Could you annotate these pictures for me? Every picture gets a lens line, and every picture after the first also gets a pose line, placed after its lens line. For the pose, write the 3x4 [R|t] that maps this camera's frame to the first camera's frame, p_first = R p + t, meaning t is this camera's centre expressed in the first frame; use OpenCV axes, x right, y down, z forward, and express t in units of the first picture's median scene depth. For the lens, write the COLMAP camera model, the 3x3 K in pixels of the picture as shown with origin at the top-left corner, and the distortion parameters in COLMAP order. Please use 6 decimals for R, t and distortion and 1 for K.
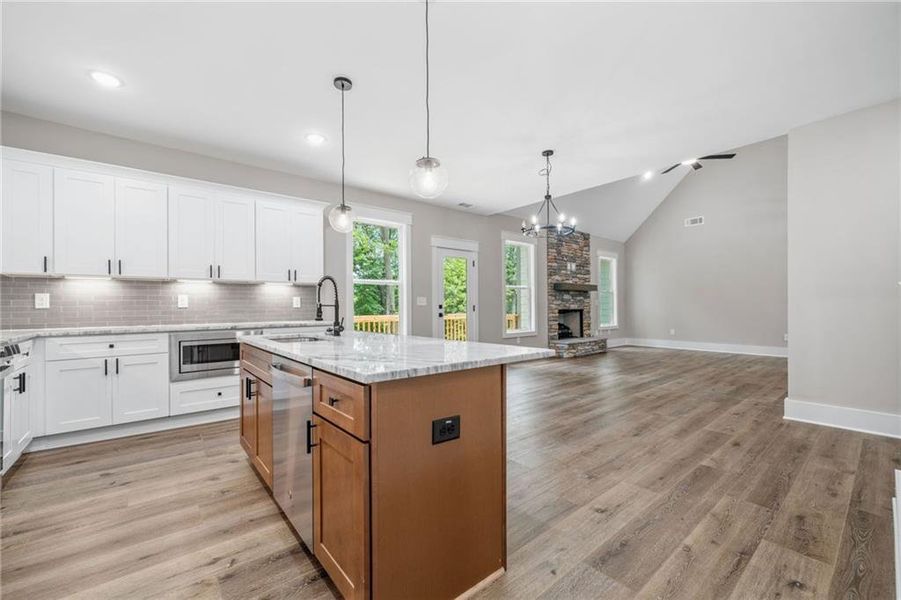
lens RADIAL K [[363.5, 0, 435.2], [0, 363.5, 307.4], [0, 0, 1]] dist [-0.001191, -0.000068]
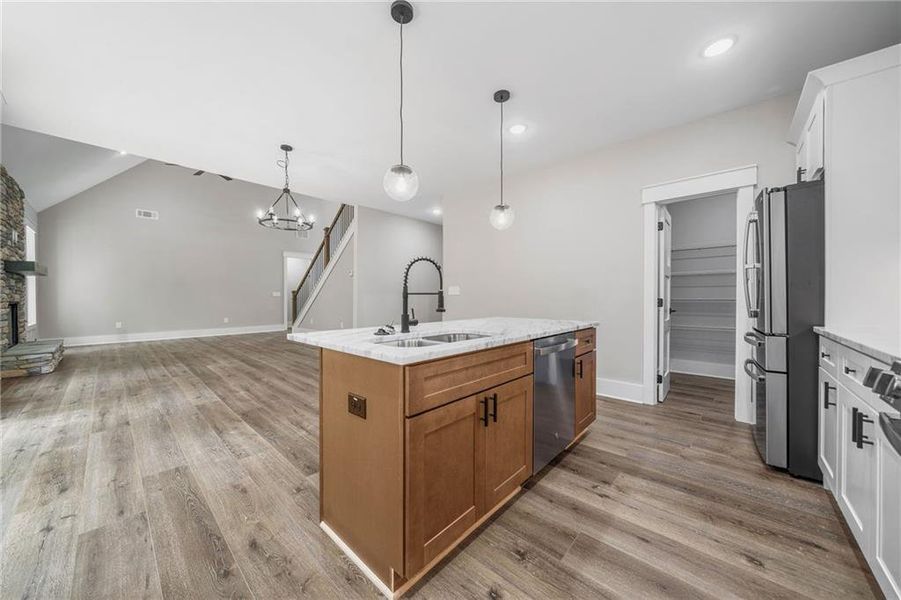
lens RADIAL K [[314.6, 0, 450.5], [0, 314.6, 300.0], [0, 0, 1]] dist [-0.000140, 0.000129]
pose [[-0.160547, -0.002351, 0.987025, -0.674052], [0.000160, 0.999997, 0.002408, 0.003918], [-0.987028, 0.000544, -0.160546, 0.714433]]
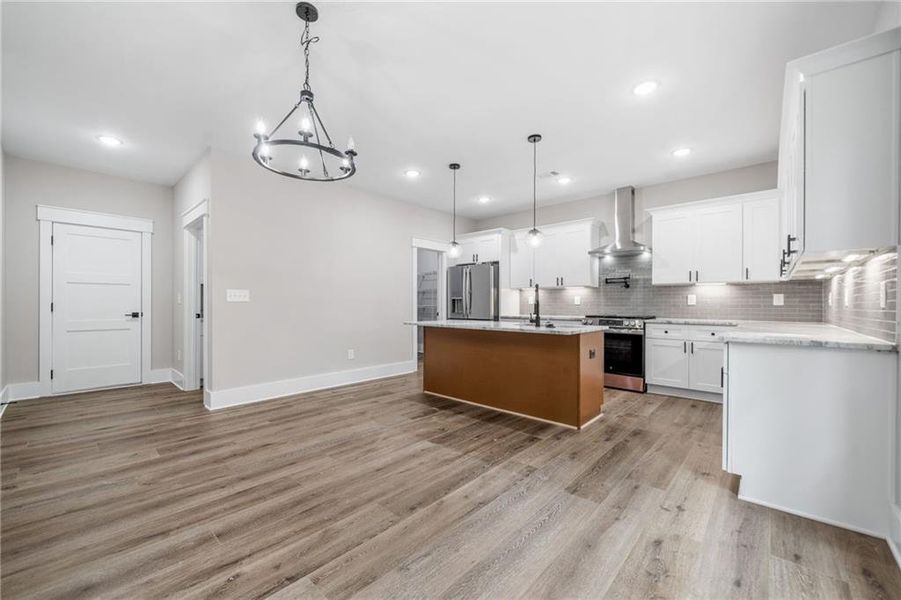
lens RADIAL K [[356.8, 0, 435.0], [0, 356.8, 304.2], [0, 0, 1]] dist [-0.002518, -0.000218]
pose [[-0.989636, 0.001618, -0.143588, 0.213128], [0.001516, 0.999999, 0.000824, -0.004682], [0.143589, 0.000597, -0.989637, 1.601364]]
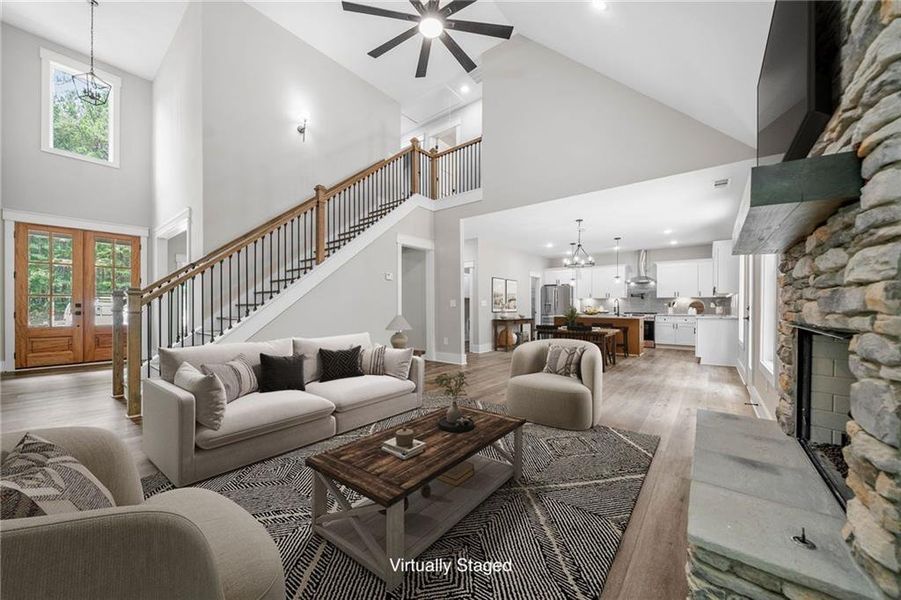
lens RADIAL K [[330.3, 0, 440.3], [0, 330.3, 307.7], [0, 0, 1]] dist [-0.000099, 0.000023]
pose [[-0.976992, 0.004285, -0.213235, 1.371094], [0.003443, 0.999985, 0.004318, -0.012041], [0.213250, 0.003485, -0.976991, 2.525416]]
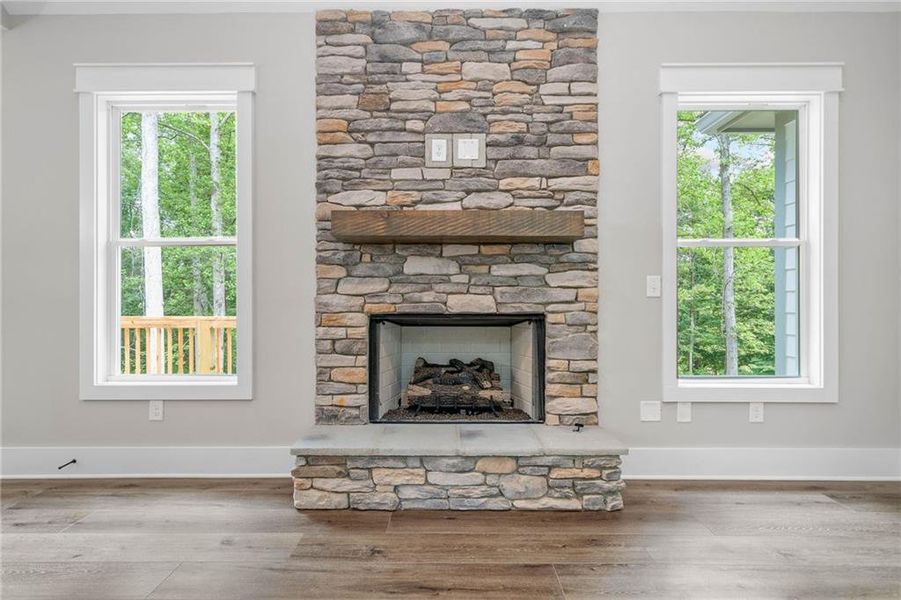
lens RADIAL K [[435.5, 0, 450.1], [0, 435.5, 303.1], [0, 0, 1]] dist [-0.000809, 0.000043]
pose [[0.779361, 0.008104, -0.626523, 1.263970], [-0.005050, 0.999965, 0.006653, -0.008782], [0.626555, -0.002022, 0.779375, 1.670247]]
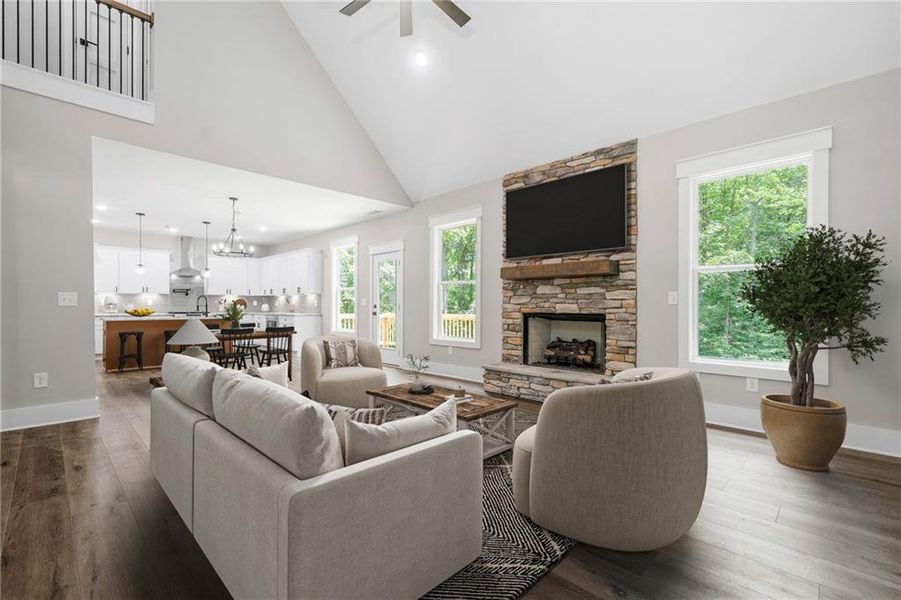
lens RADIAL K [[391.8, 0, 447.8], [0, 391.8, 302.8], [0, 0, 1]] dist [0.000215, 0.000138]
pose [[0.126636, -0.000515, -0.991949, 2.026991], [-0.002203, 0.999997, -0.000800, -0.018861], [0.991947, 0.002287, 0.126635, 1.709470]]
